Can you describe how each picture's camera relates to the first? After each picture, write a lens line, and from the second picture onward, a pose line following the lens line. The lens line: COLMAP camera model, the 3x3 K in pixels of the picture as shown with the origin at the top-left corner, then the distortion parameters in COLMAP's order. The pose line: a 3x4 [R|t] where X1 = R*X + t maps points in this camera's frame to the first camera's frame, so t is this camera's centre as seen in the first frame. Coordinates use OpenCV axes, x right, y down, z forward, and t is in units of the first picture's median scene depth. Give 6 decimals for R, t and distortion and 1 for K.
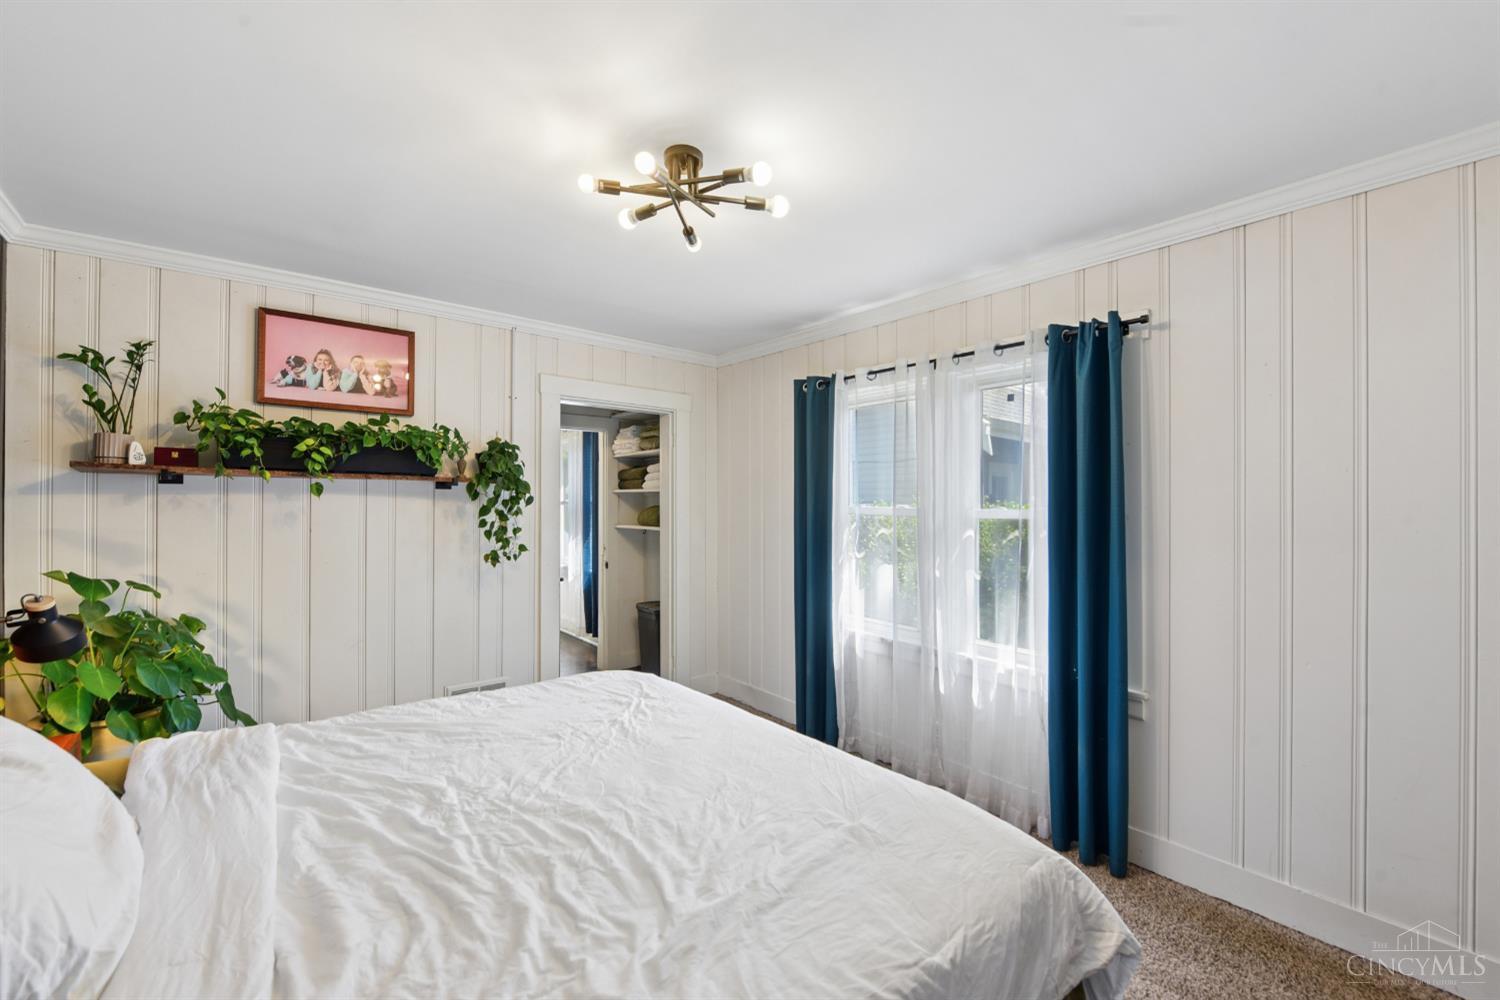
lens RADIAL K [[609.0, 0, 747.2], [0, 609.0, 500.0], [0, 0, 1]] dist [-0.017190, -0.000085]
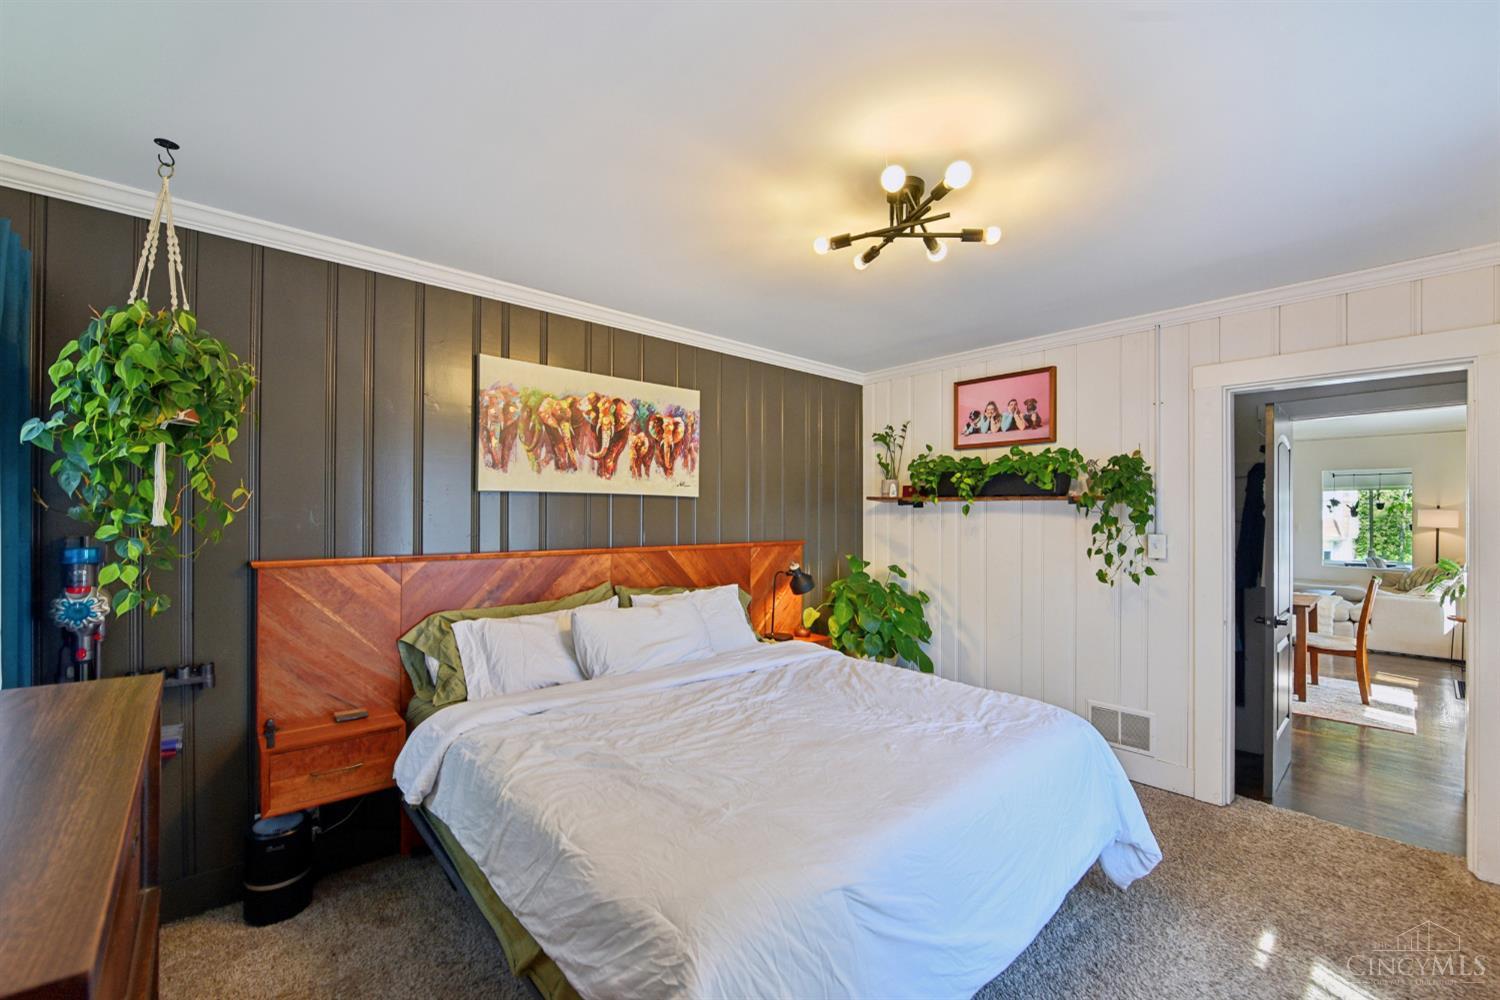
lens RADIAL K [[607.1, 0, 762.4], [0, 607.1, 508.2], [0, 0, 1]] dist [-0.015064, -0.000093]
pose [[0.060690, -0.015285, -0.998040, 0.593728], [0.002924, 0.999881, -0.015136, -0.002580], [0.998152, -0.002000, 0.060728, 0.458826]]
